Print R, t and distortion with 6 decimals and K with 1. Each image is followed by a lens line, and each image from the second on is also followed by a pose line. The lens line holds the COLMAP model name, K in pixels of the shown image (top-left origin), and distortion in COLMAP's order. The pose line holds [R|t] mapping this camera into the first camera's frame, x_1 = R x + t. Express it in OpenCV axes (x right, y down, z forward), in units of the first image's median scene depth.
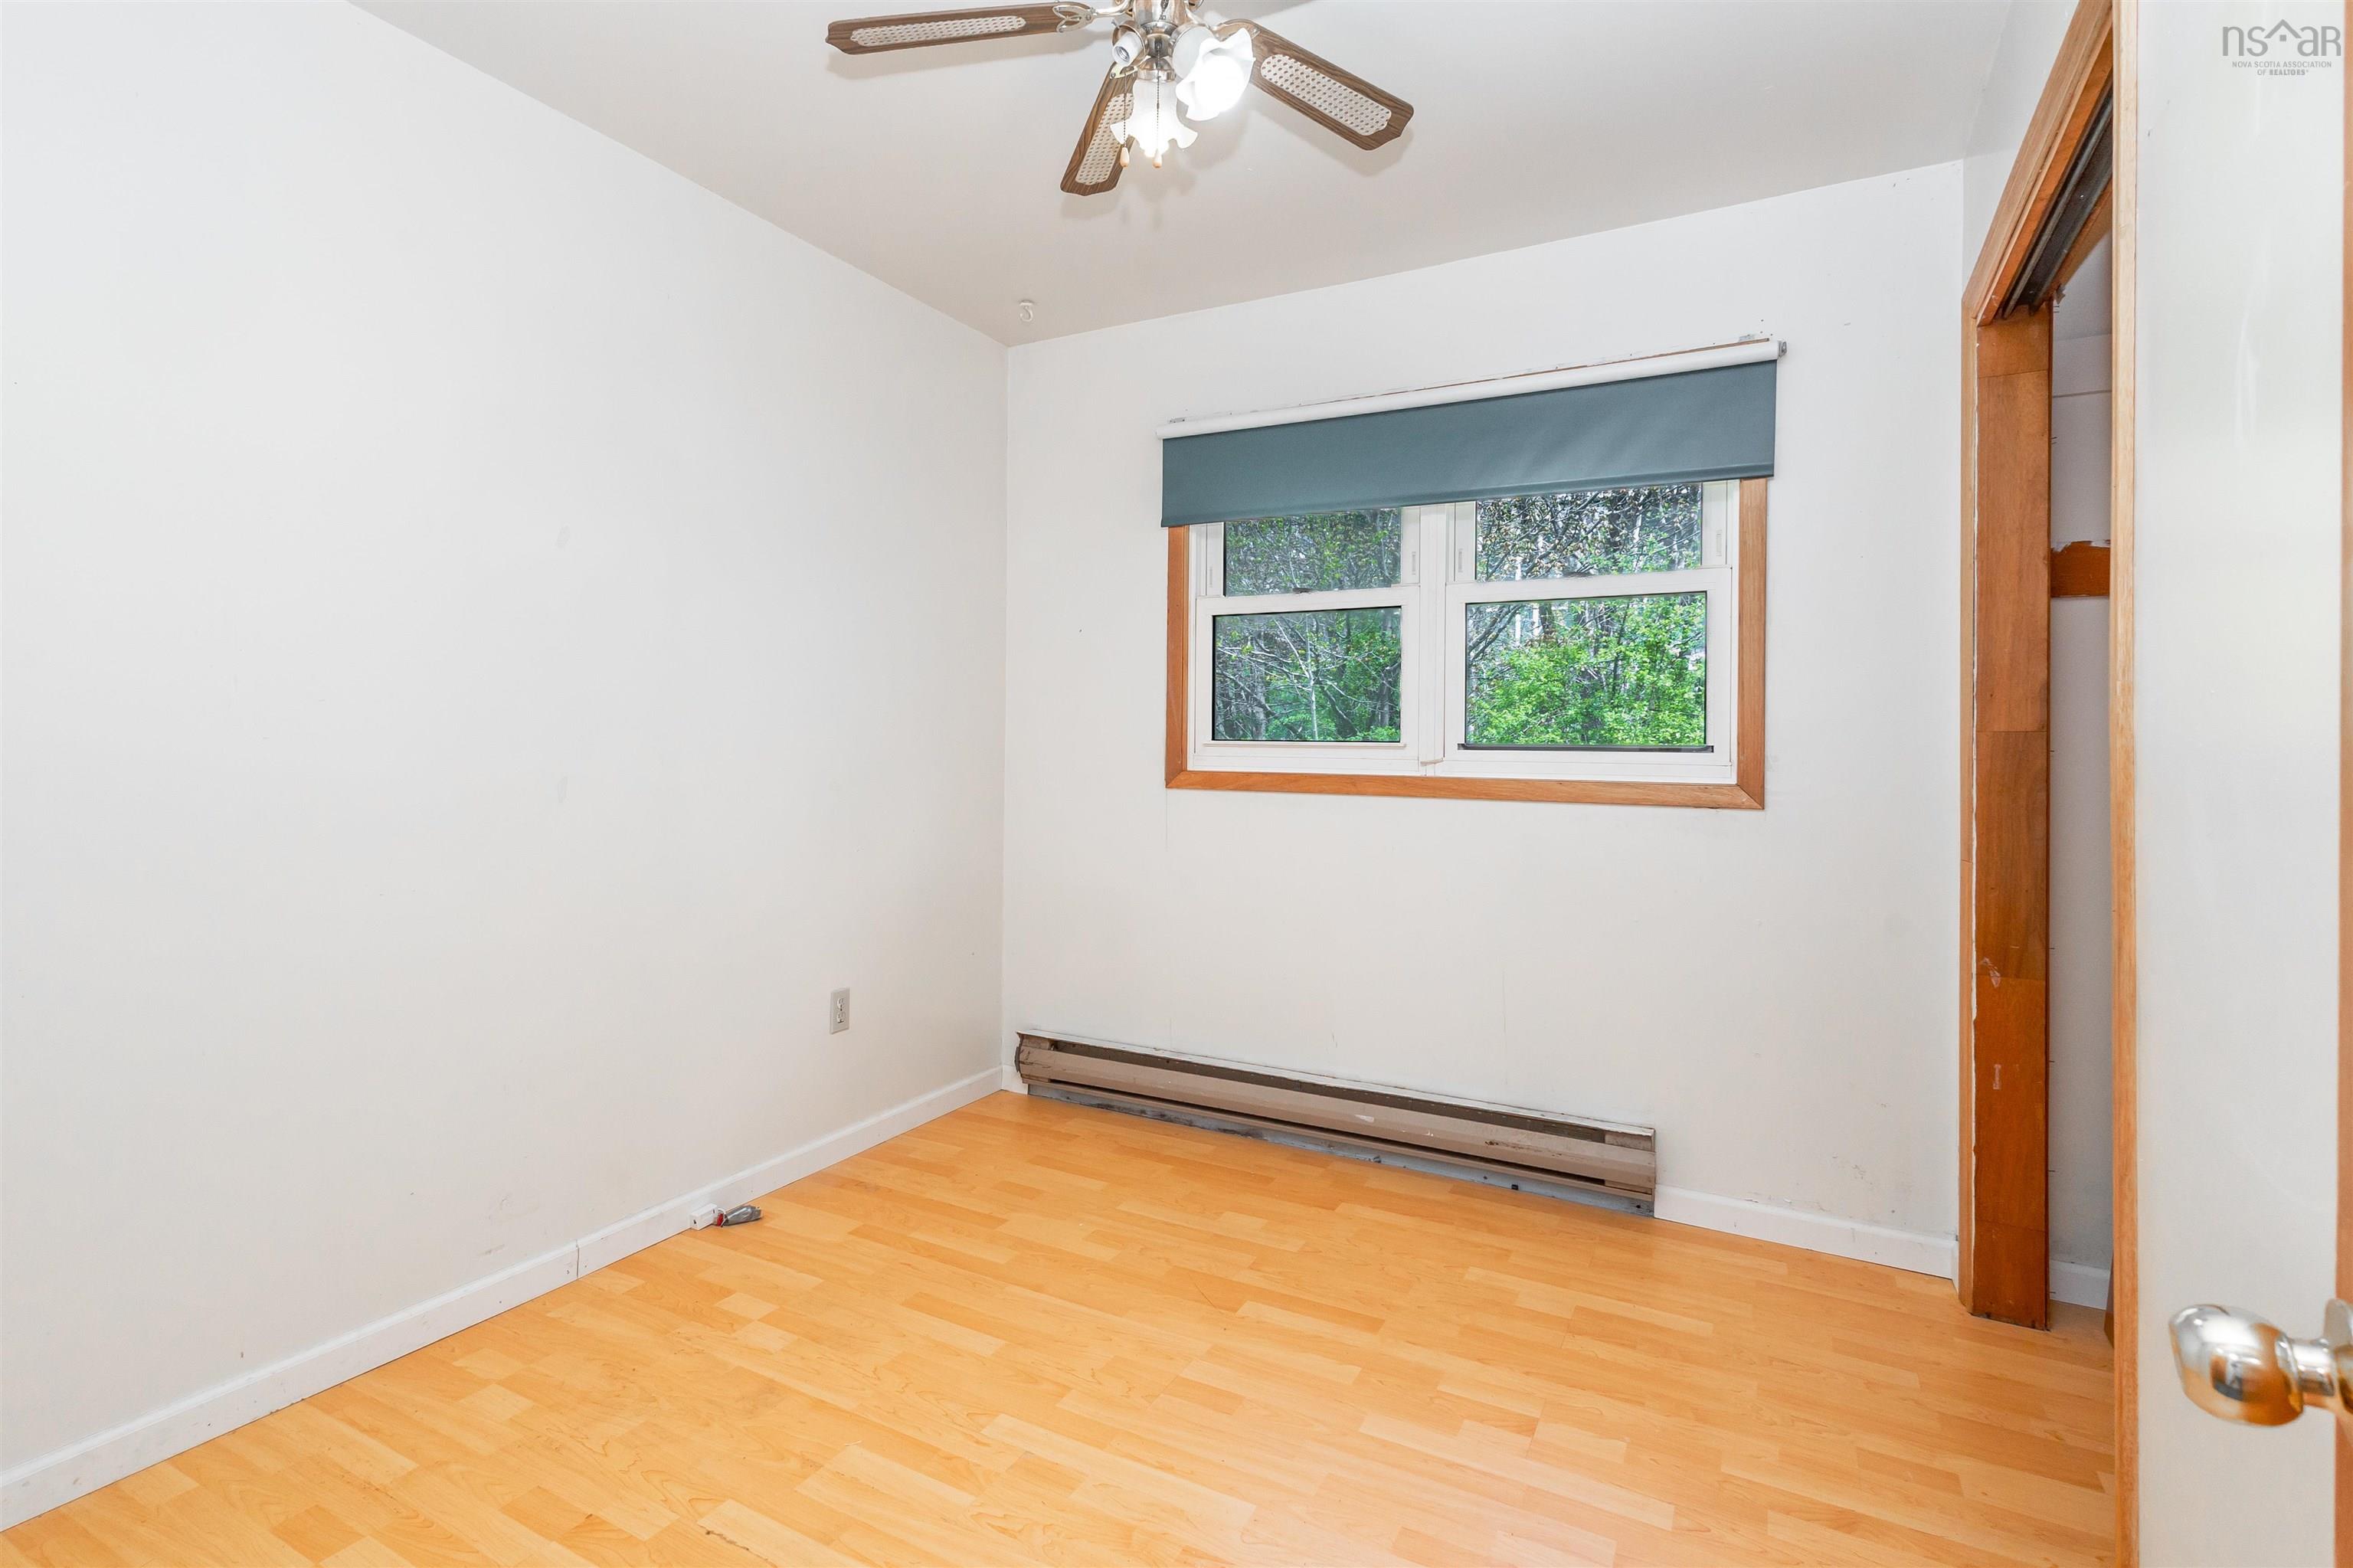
lens RADIAL K [[1148.1, 0, 1132.0], [0, 1148.1, 733.3], [0, 0, 1]] dist [-0.000531, 0.000229]
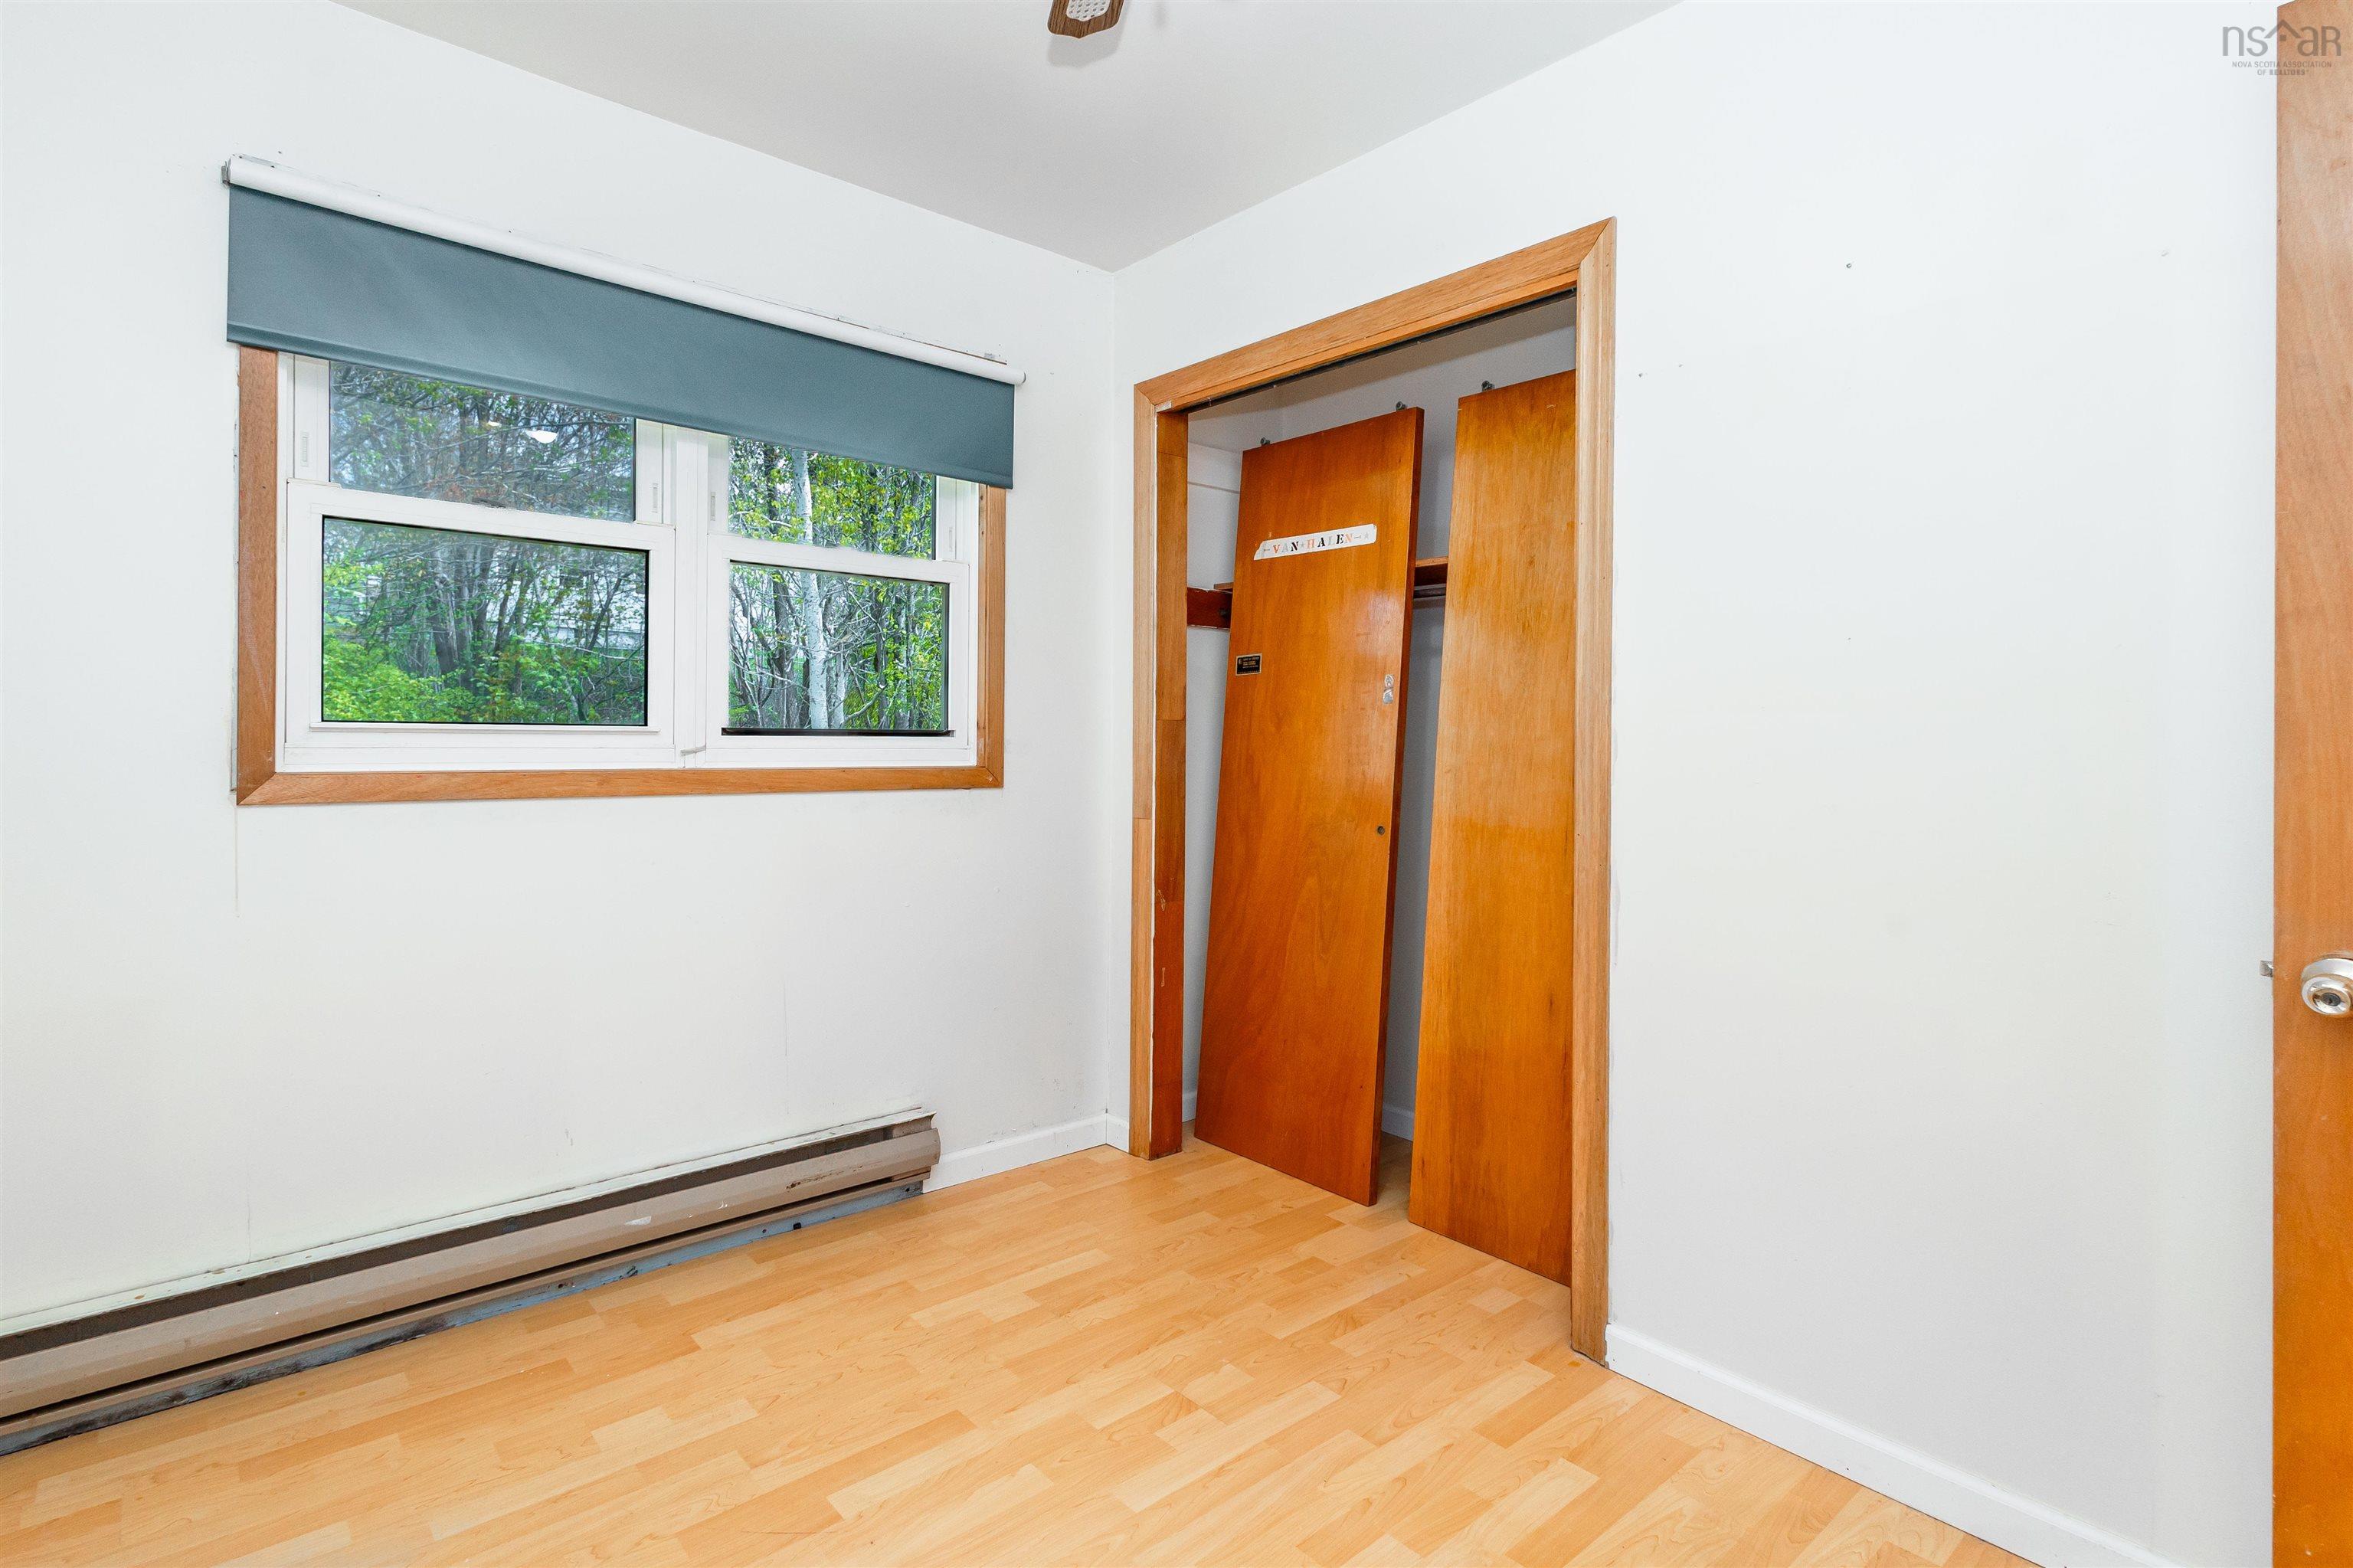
lens RADIAL K [[1121.6, 0, 1131.2], [0, 1121.6, 744.9], [0, 0, 1]] dist [-0.000263, 0.000489]
pose [[0.358085, -0.012975, 0.933599, -0.400118], [-0.009397, 0.999803, 0.017500, 0.004512], [-0.933642, -0.015039, 0.357892, 0.474890]]
